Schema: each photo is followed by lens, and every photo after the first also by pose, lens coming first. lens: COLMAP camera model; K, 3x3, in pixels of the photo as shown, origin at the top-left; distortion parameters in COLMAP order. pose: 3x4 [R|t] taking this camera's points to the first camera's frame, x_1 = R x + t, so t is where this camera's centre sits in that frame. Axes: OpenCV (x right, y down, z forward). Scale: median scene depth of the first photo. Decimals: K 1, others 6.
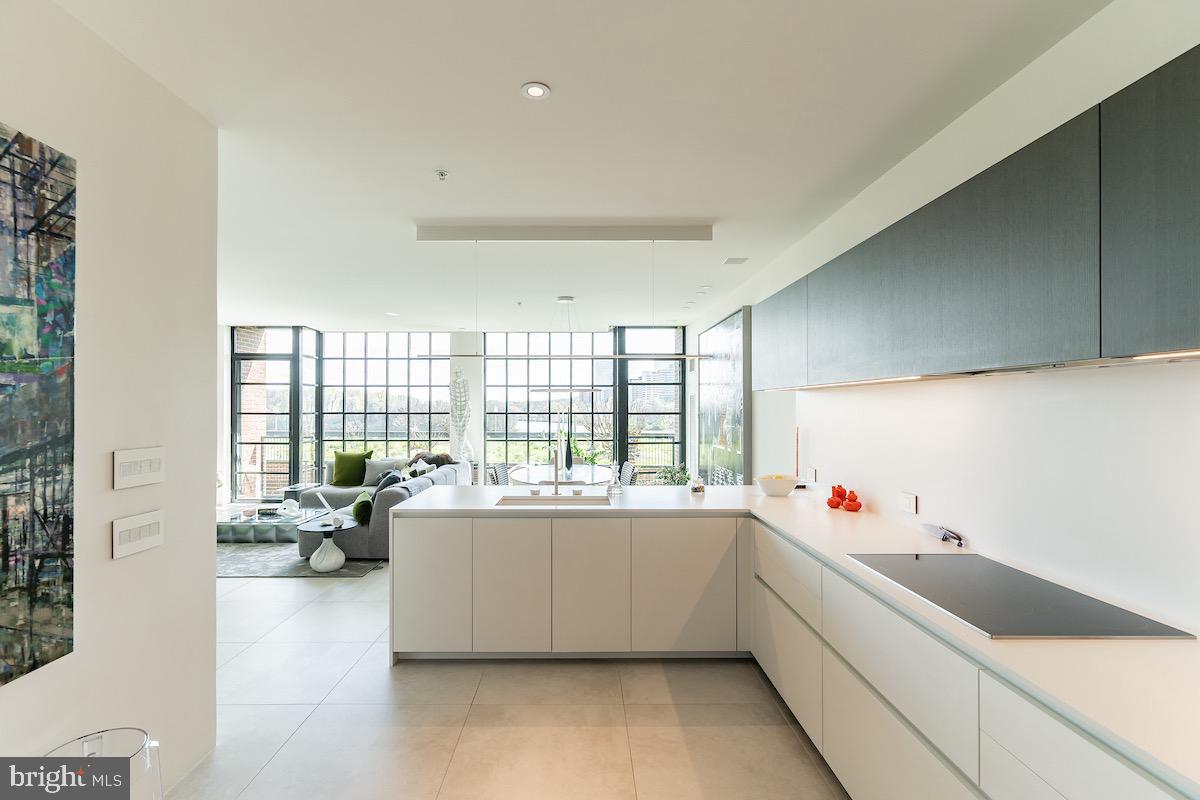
lens RADIAL K [[572.5, 0, 580.9], [0, 572.5, 403.9], [0, 0, 1]] dist [0.001094, 0.000014]
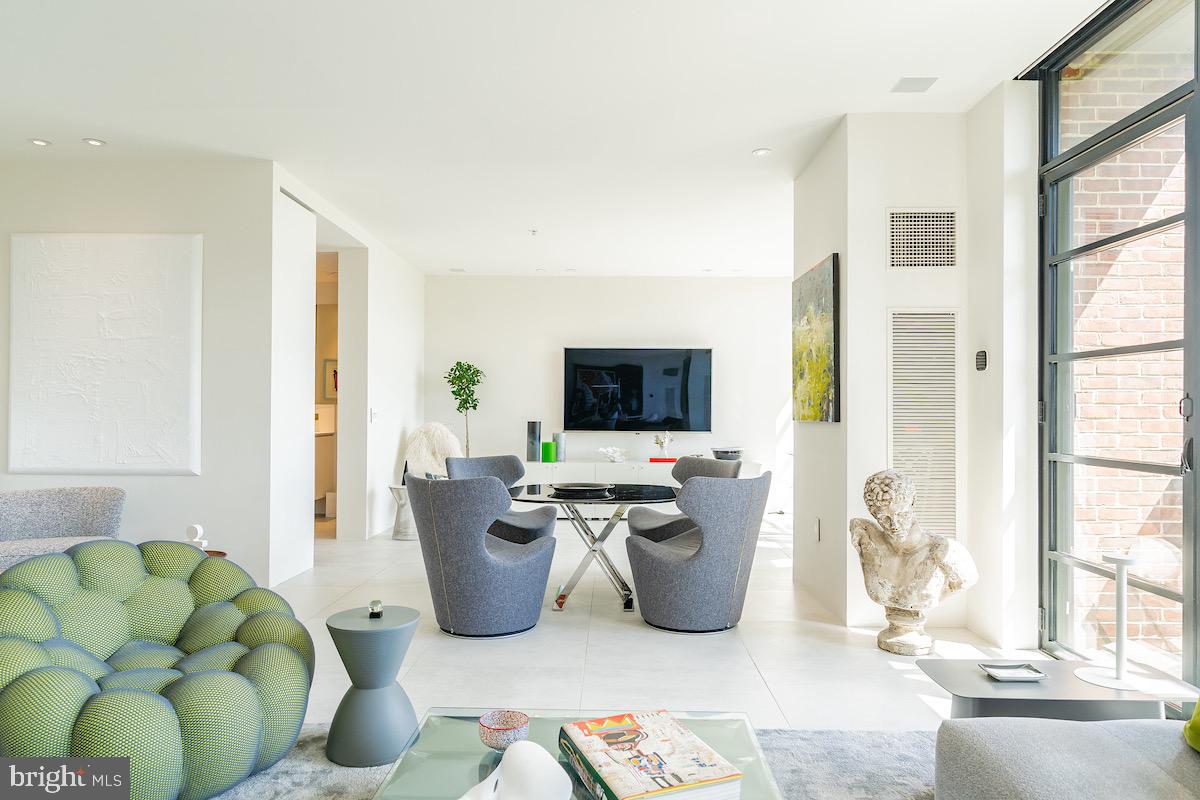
lens RADIAL K [[756.2, 0, 598.8], [0, 756.2, 407.4], [0, 0, 1]] dist [0.000094, -0.000132]
pose [[-0.017538, -0.007773, -0.999816, -0.196460], [0.000103, 0.999970, -0.007776, 0.045151], [0.999846, -0.000239, -0.017536, 0.761516]]
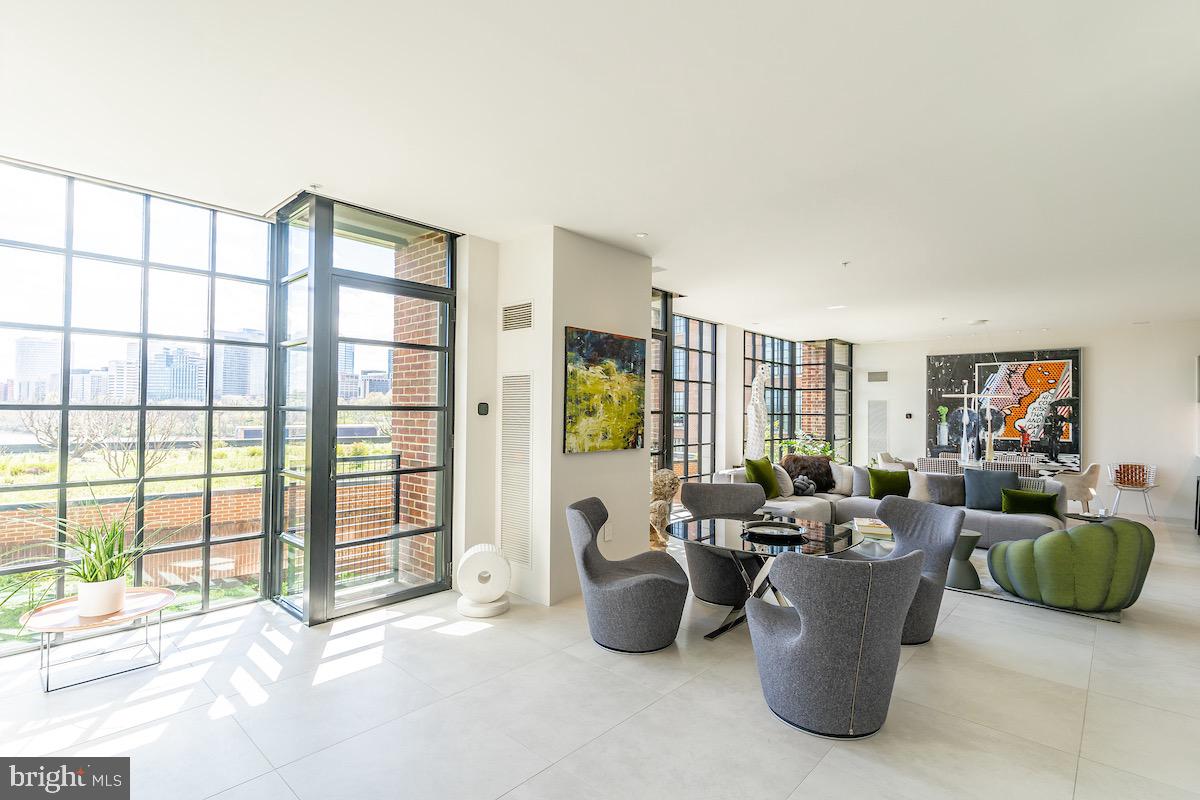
lens RADIAL K [[570.5, 0, 598.2], [0, 570.5, 403.1], [0, 0, 1]] dist [0.002722, -0.000156]
pose [[0.677805, 0.019296, 0.734989, -1.089813], [-0.015954, 0.999806, -0.011536, 0.014785], [-0.735069, -0.003906, 0.677981, 0.562729]]
